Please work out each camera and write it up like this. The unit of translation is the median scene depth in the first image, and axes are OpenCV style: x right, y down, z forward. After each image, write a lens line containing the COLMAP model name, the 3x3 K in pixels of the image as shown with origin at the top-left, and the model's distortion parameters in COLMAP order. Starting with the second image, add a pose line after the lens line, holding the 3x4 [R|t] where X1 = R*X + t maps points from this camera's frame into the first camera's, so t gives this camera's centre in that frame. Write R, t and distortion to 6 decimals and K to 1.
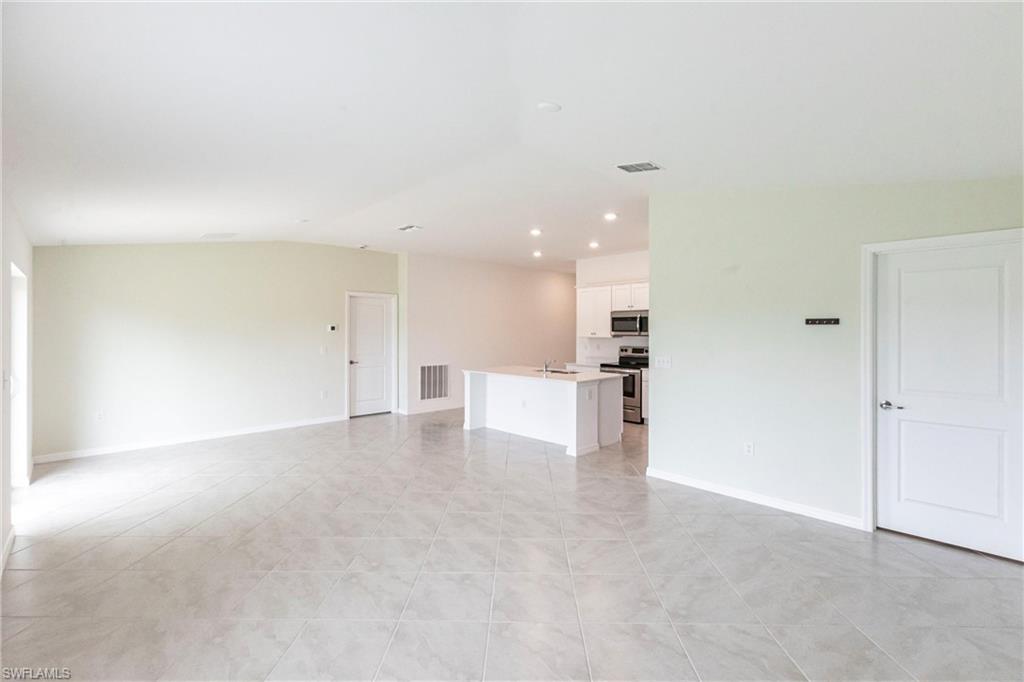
lens RADIAL K [[458.1, 0, 511.9], [0, 458.1, 329.1], [0, 0, 1]] dist [0.001383, 0.000240]
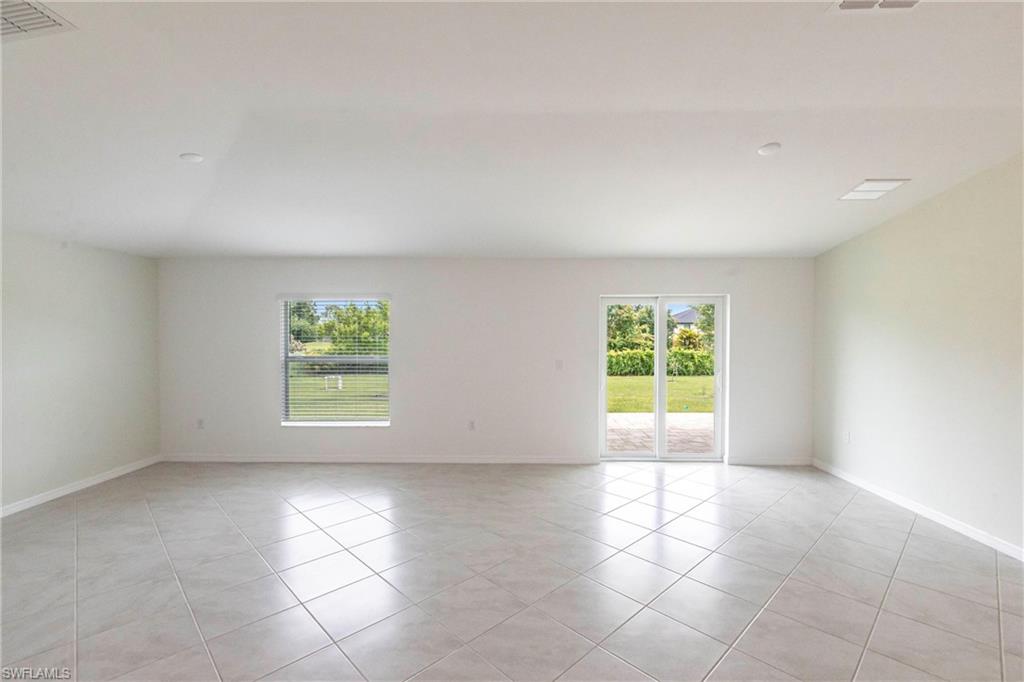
lens RADIAL K [[451.2, 0, 512.0], [0, 451.2, 341.0], [0, 0, 1]] dist [0.001843, 0.000271]
pose [[-0.702630, 0.014676, -0.711404, 0.162447], [0.003080, 0.999841, 0.017585, -0.008683], [0.711549, 0.010164, -0.702563, 1.167391]]
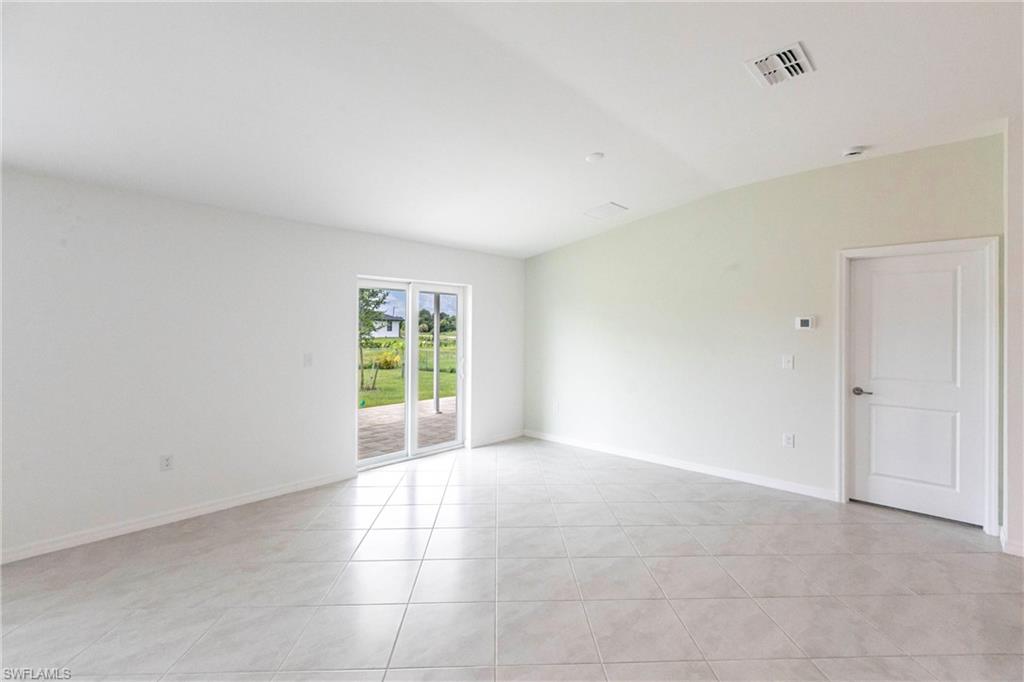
lens RADIAL K [[458.1, 0, 511.9], [0, 458.1, 329.1], [0, 0, 1]] dist [0.001383, 0.000240]
pose [[0.058299, -0.001249, -0.998298, 0.179426], [-0.002954, 0.999995, -0.001424, 0.009663], [0.998295, 0.003032, 0.058295, 0.846044]]
